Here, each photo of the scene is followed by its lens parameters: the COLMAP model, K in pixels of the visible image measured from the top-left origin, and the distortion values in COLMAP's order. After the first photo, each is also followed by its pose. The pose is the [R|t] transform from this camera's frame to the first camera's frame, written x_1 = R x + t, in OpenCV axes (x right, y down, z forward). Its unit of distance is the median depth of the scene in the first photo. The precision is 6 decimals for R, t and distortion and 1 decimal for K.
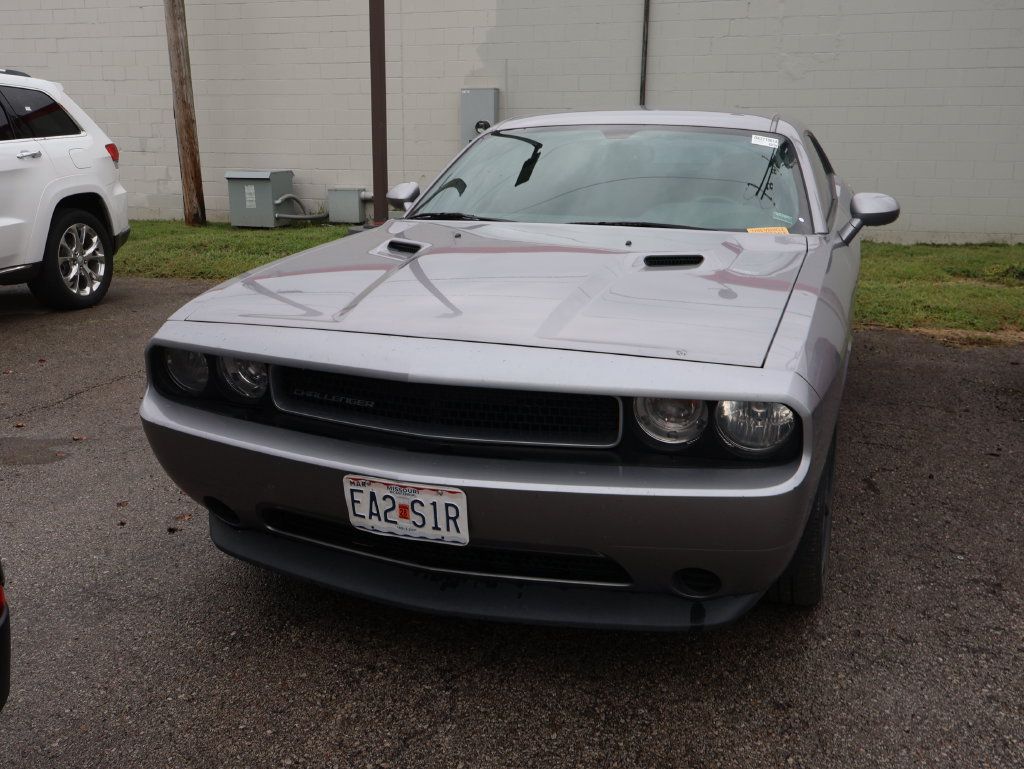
lens RADIAL K [[900.4, 0, 510.0], [0, 900.4, 369.6], [0, 0, 1]] dist [-0.003753, 0.007728]
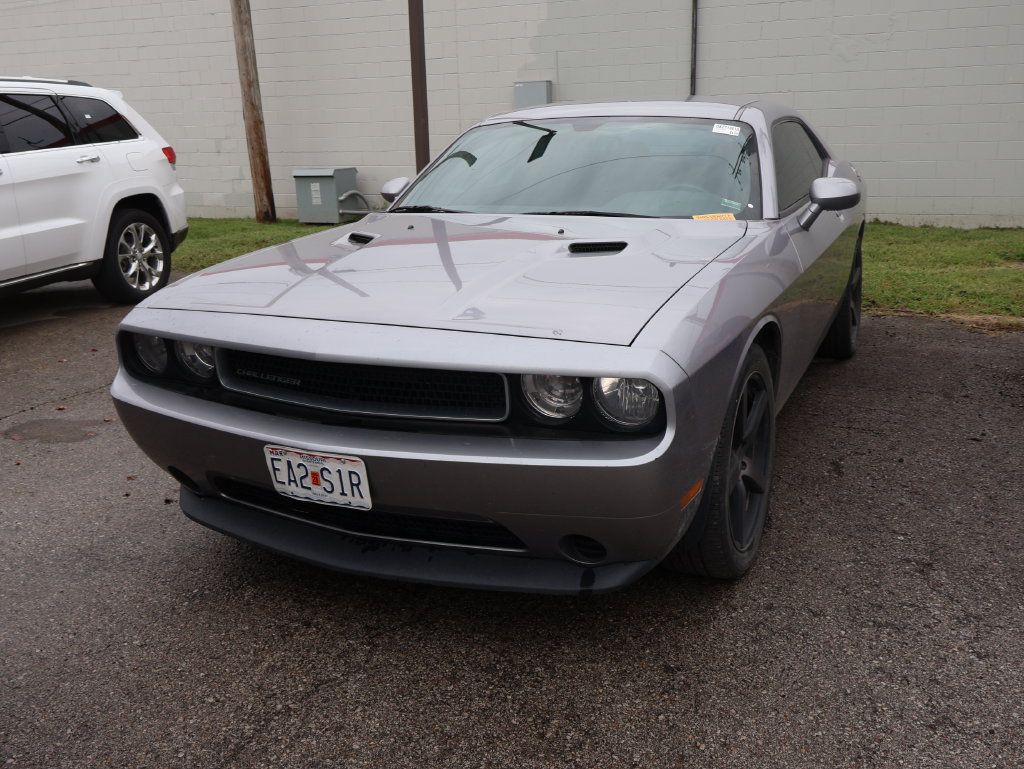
lens RADIAL K [[903.3, 0, 494.7], [0, 903.3, 366.5], [0, 0, 1]] dist [-0.003674, 0.006879]
pose [[0.993290, -0.000803, -0.115651, 0.179227], [0.001363, 0.999988, 0.004758, 0.011925], [0.115646, -0.004884, 0.993278, -0.059160]]
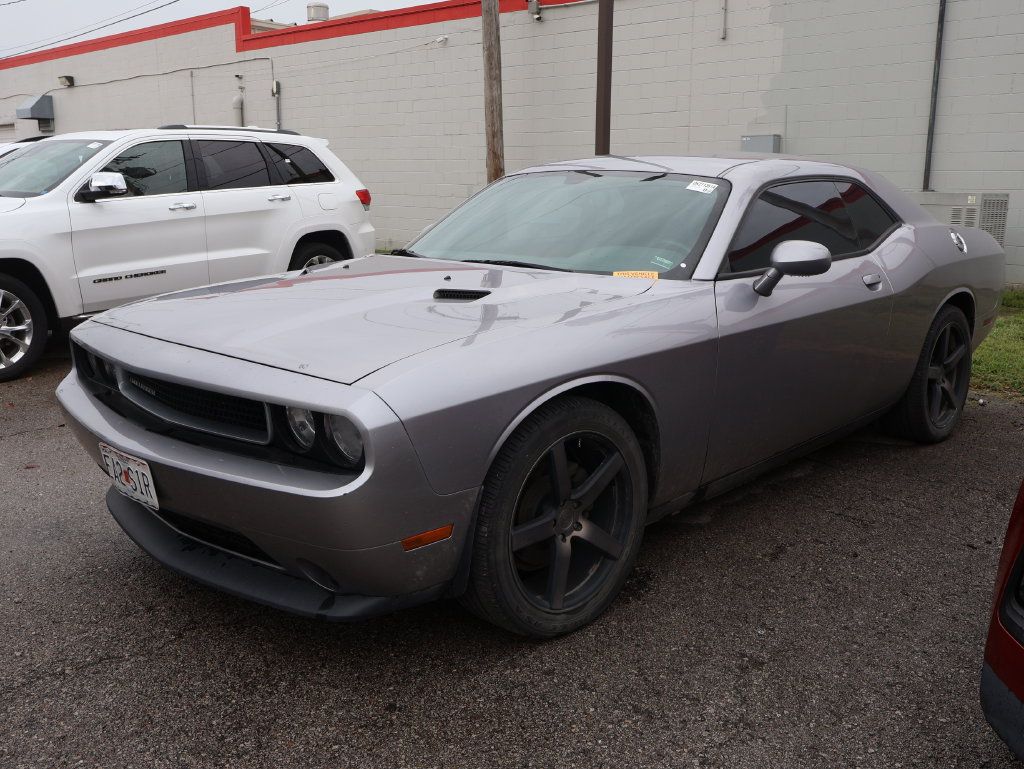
lens RADIAL K [[903.6, 0, 527.3], [0, 903.6, 365.2], [0, 0, 1]] dist [-0.003892, 0.011956]
pose [[0.911150, 0.078722, -0.404485, 0.697485], [-0.101310, 0.994249, -0.034707, -0.007863], [0.399426, 0.072602, 0.913886, 0.045273]]
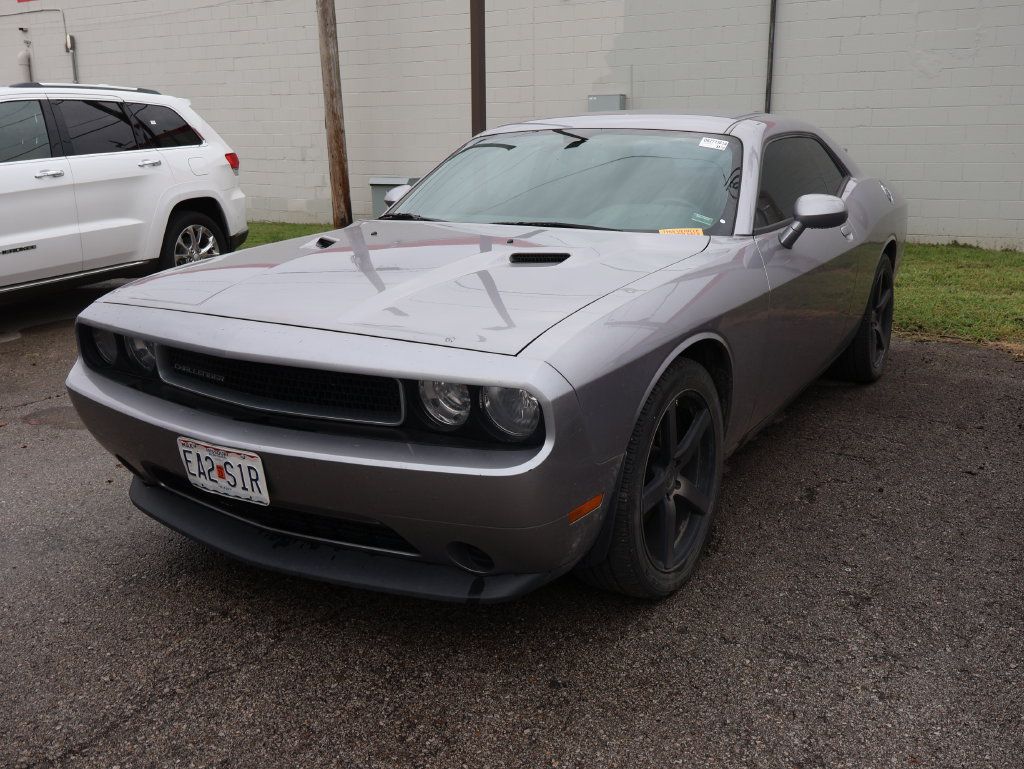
lens RADIAL K [[902.6, 0, 502.6], [0, 902.6, 359.1], [0, 0, 1]] dist [-0.003611, 0.006764]
pose [[0.975847, 0.037458, -0.215218, 0.367531], [-0.041474, 0.999039, -0.014171, 0.012980], [0.214481, 0.022754, 0.976463, -0.031650]]
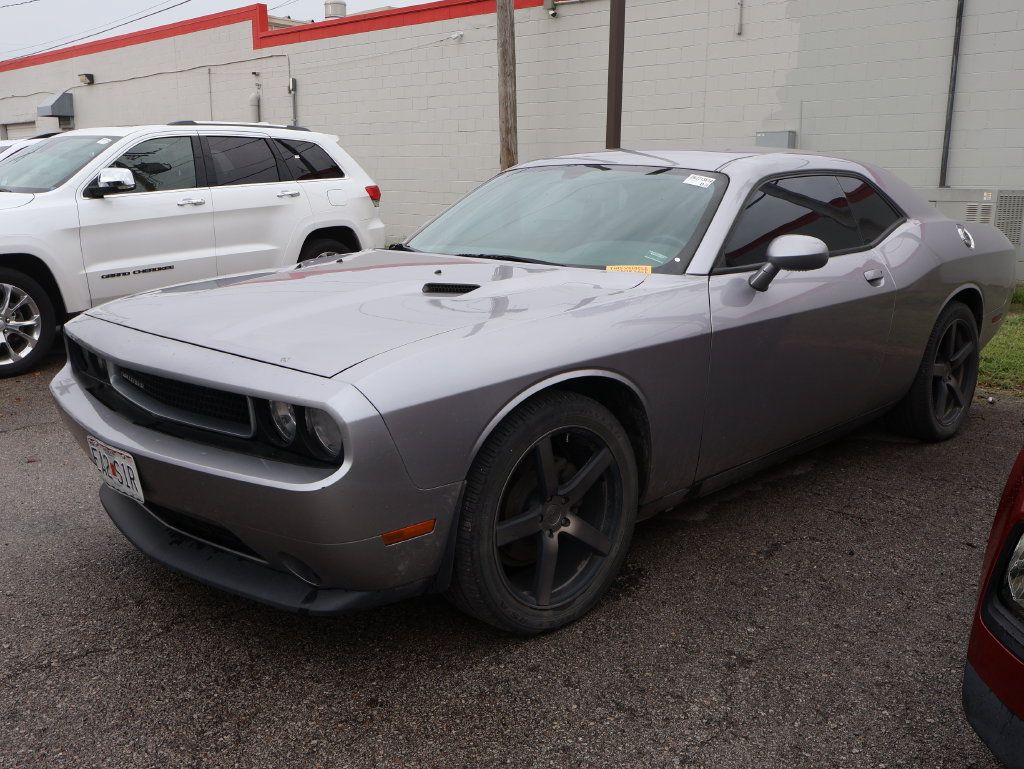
lens RADIAL K [[903.6, 0, 532.1], [0, 903.6, 365.4], [0, 0, 1]] dist [0.001820, 0.002194]
pose [[0.904247, 0.082542, -0.418956, 0.727248], [-0.104754, 0.994038, -0.030249, -0.008151], [0.413961, 0.071240, 0.907503, 0.066143]]
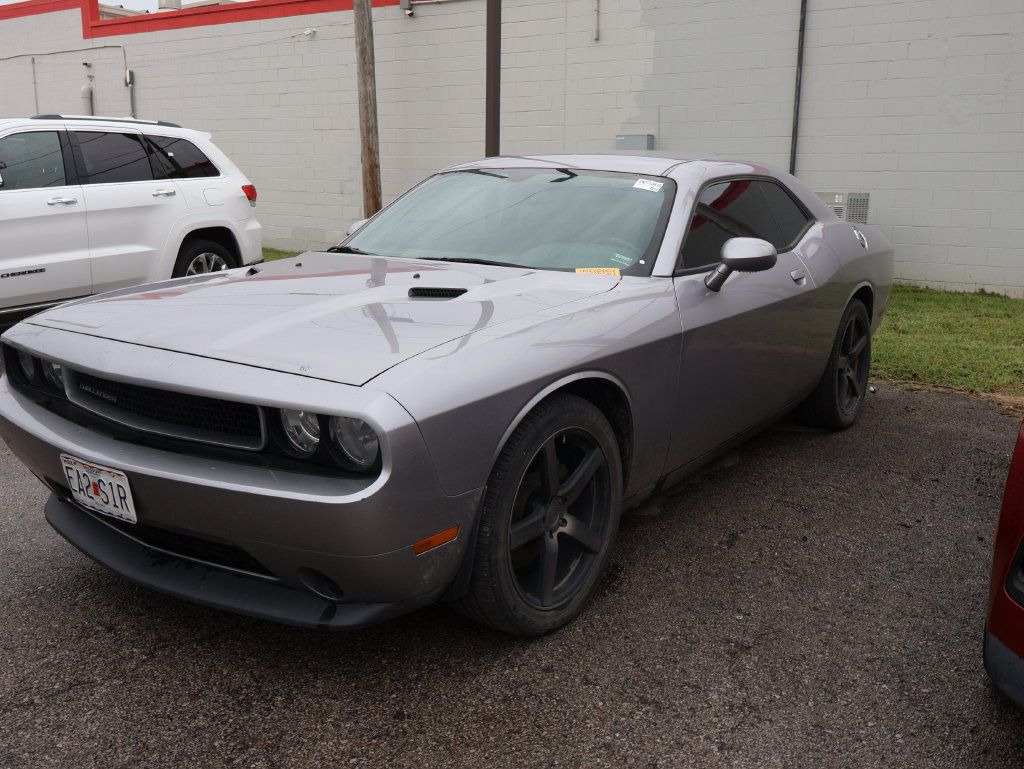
lens RADIAL K [[902.6, 0, 502.6], [0, 902.6, 359.1], [0, 0, 1]] dist [-0.003611, 0.006764]
pose [[0.958296, 0.061318, -0.279122, 0.558418], [-0.078069, 0.995729, -0.049289, 0.003474], [0.274907, 0.069024, 0.958990, -0.000411]]
